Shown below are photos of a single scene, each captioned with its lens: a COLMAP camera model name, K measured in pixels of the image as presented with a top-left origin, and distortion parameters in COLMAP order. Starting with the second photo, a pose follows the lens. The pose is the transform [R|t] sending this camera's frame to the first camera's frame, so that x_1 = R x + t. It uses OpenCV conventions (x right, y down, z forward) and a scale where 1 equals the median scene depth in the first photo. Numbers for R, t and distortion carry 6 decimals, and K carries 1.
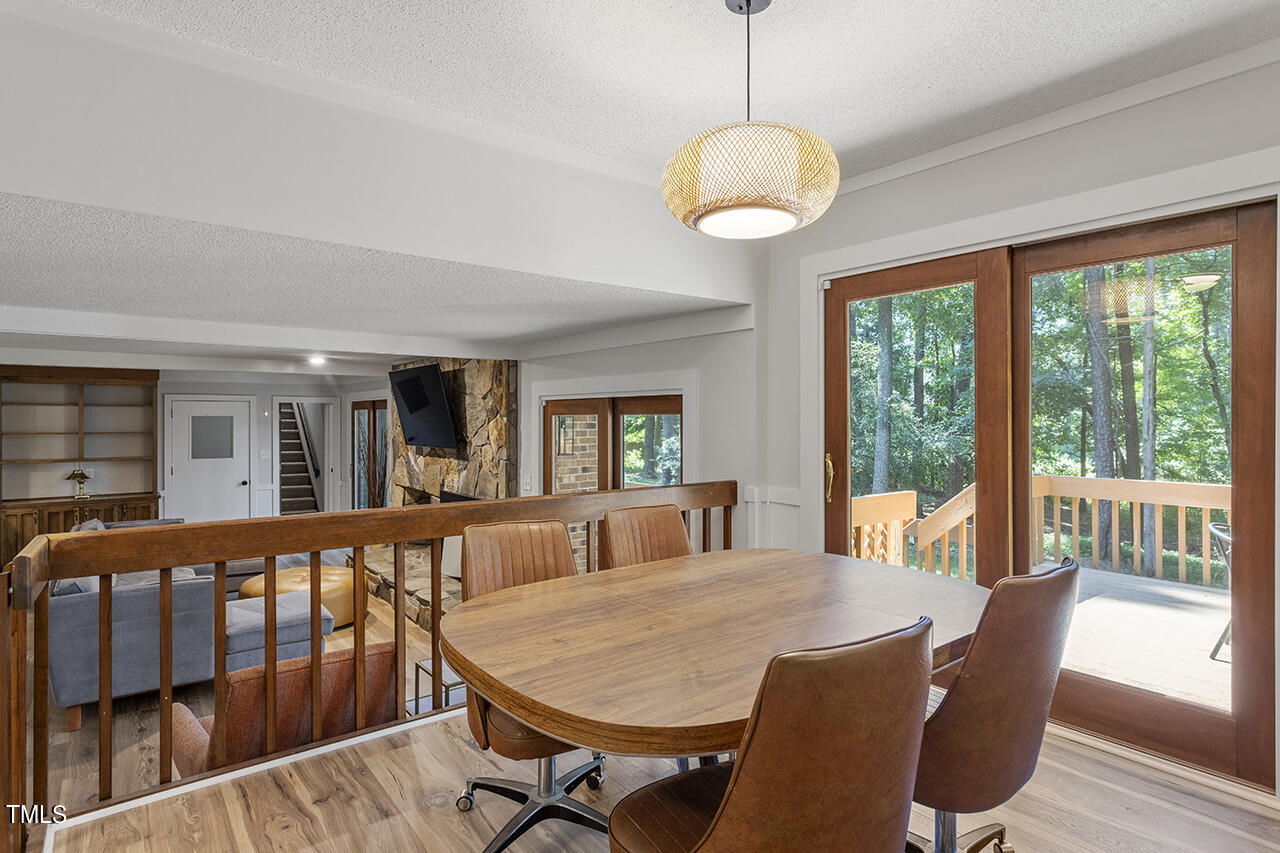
lens RADIAL K [[662.0, 0, 633.5], [0, 662.0, 421.3], [0, 0, 1]] dist [-0.005399, 0.003314]
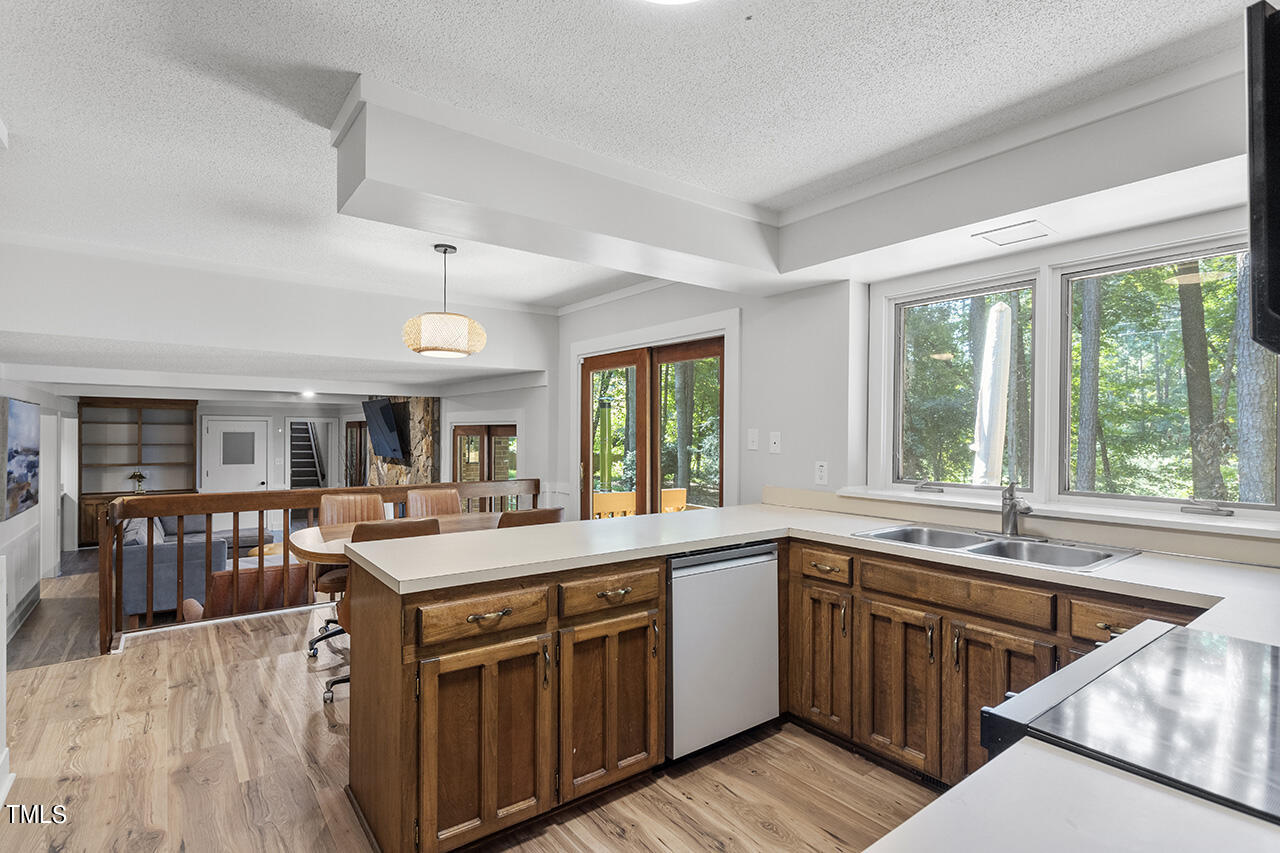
lens RADIAL K [[610.6, 0, 632.2], [0, 610.6, 435.2], [0, 0, 1]] dist [-0.000101, 0.000303]
pose [[0.999804, 0.007495, -0.018325, 0.248804], [-0.007500, 0.999972, -0.000165, -0.011085], [0.018323, 0.000303, 0.999832, -0.296358]]
